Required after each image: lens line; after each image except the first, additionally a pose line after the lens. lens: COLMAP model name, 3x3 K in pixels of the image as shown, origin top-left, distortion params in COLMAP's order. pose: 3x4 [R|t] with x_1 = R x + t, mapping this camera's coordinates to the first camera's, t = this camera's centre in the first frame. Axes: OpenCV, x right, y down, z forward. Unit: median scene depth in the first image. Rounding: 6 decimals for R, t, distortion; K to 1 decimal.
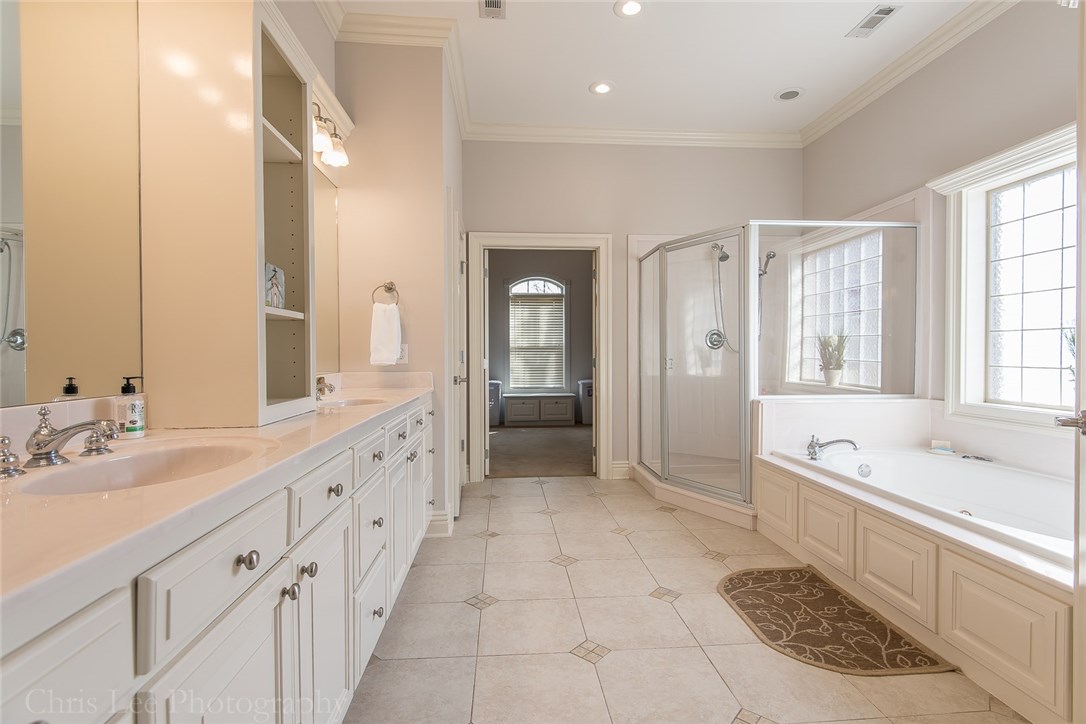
lens RADIAL K [[518.8, 0, 543.1], [0, 518.8, 360.8], [0, 0, 1]] dist [0.016674, -0.008022]
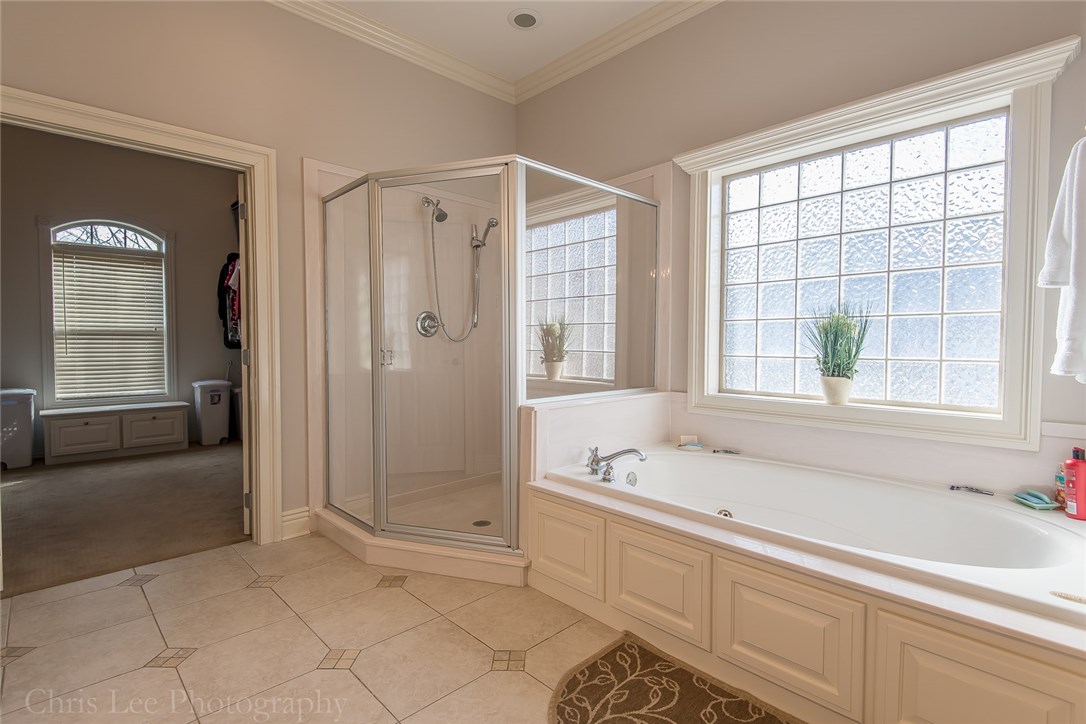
lens RADIAL K [[518.8, 0, 548.5], [0, 518.8, 359.9], [0, 0, 1]] dist [0.016674, -0.008022]
pose [[0.768762, -0.021093, 0.639187, -0.025163], [0.008711, 0.999709, 0.022514, -0.005957], [-0.639475, -0.011740, 0.768722, 0.381288]]
